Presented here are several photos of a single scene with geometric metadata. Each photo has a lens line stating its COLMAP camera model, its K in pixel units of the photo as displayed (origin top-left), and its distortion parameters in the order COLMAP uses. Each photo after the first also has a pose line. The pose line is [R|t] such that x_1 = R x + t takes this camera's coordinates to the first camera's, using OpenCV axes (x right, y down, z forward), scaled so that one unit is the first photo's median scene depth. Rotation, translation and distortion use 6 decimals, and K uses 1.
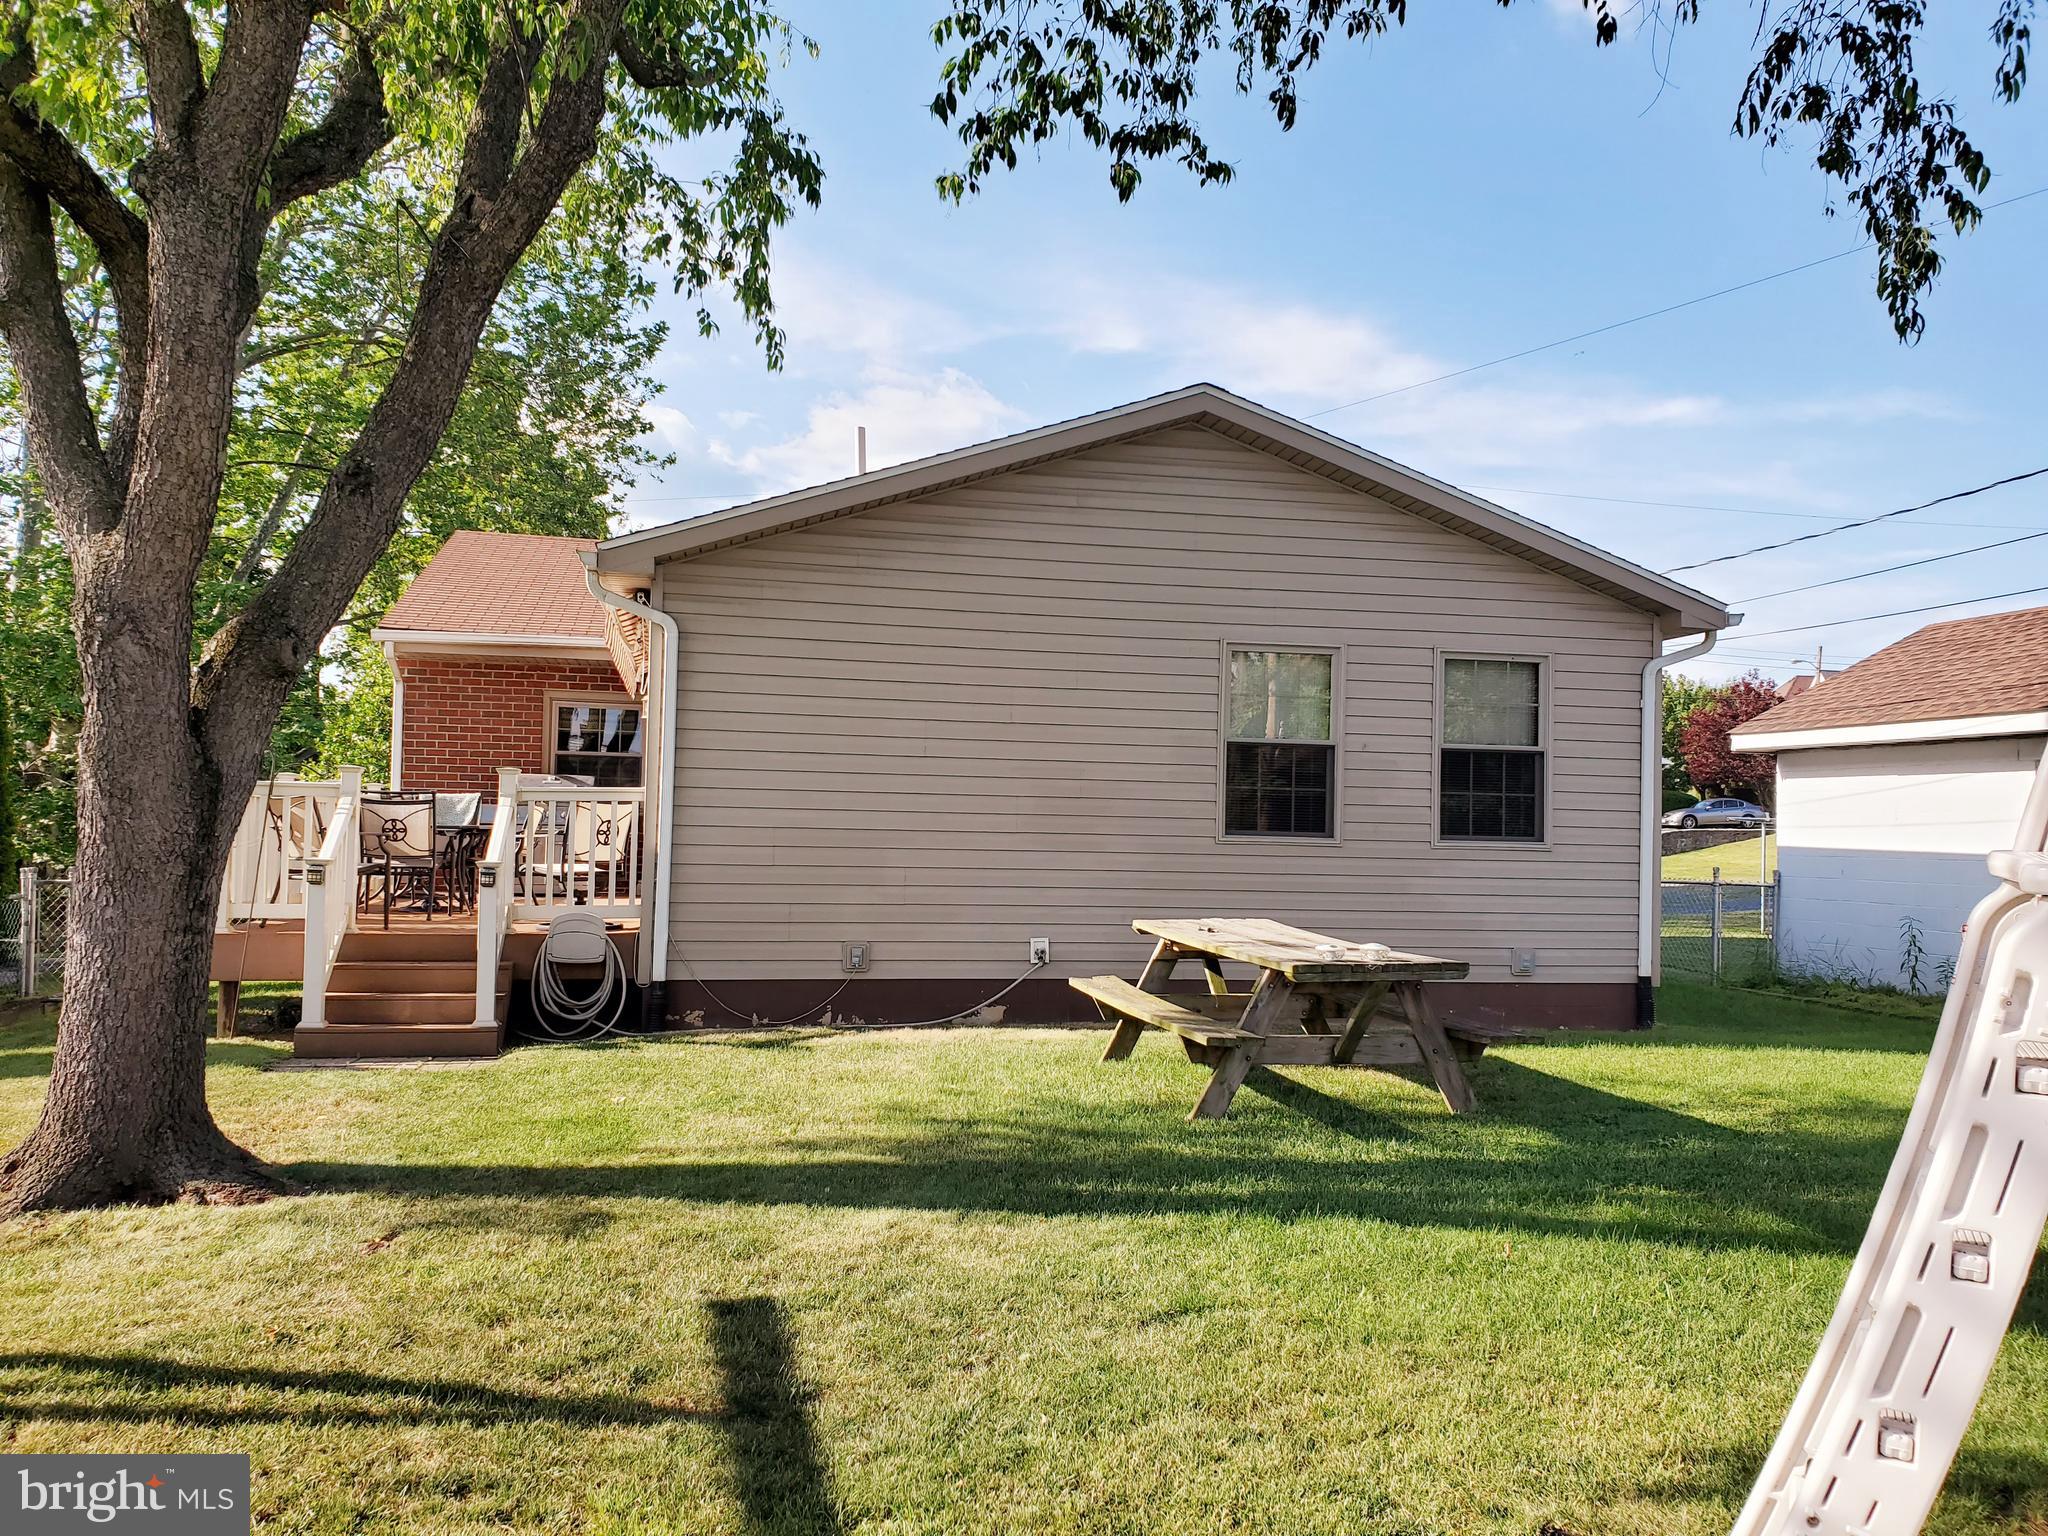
lens RADIAL K [[1670.5, 0, 1024.4], [0, 1670.5, 765.3], [0, 0, 1]] dist [0.115410, 0.000797]
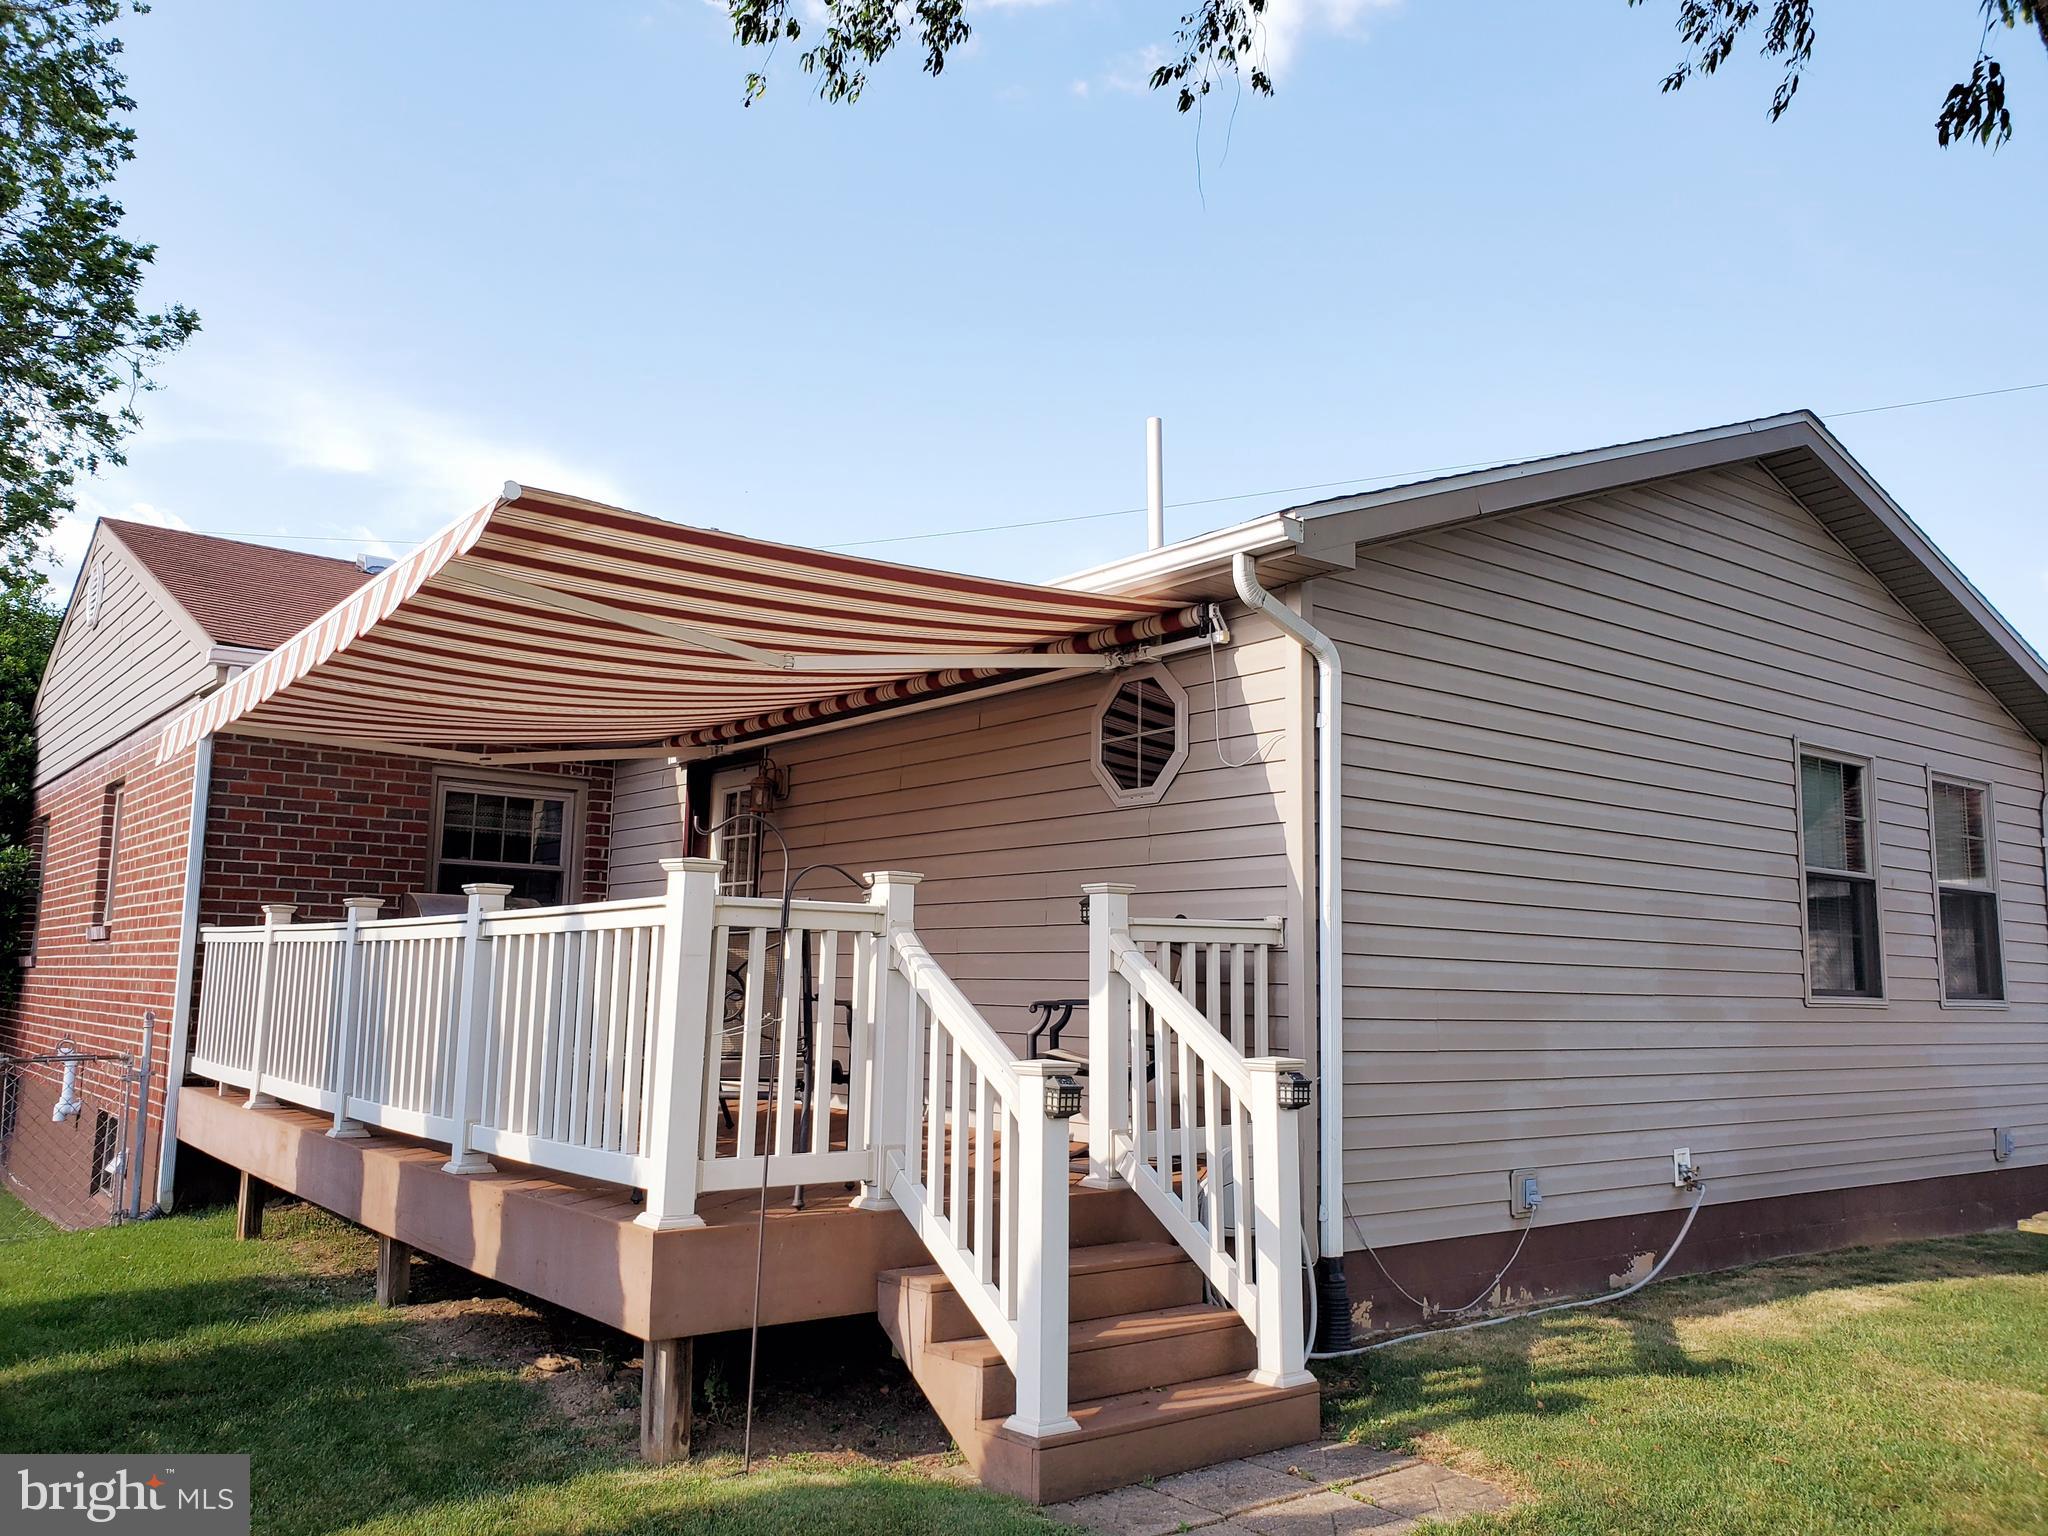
lens RADIAL K [[1618.9, 0, 1028.8], [0, 1618.9, 764.8], [0, 0, 1]] dist [-0.000683, 0.003758]
pose [[0.886631, 0.060177, 0.458545, -0.542495], [-0.019742, 0.995519, -0.092473, 0.012566], [-0.462056, 0.072937, 0.883847, 0.512066]]
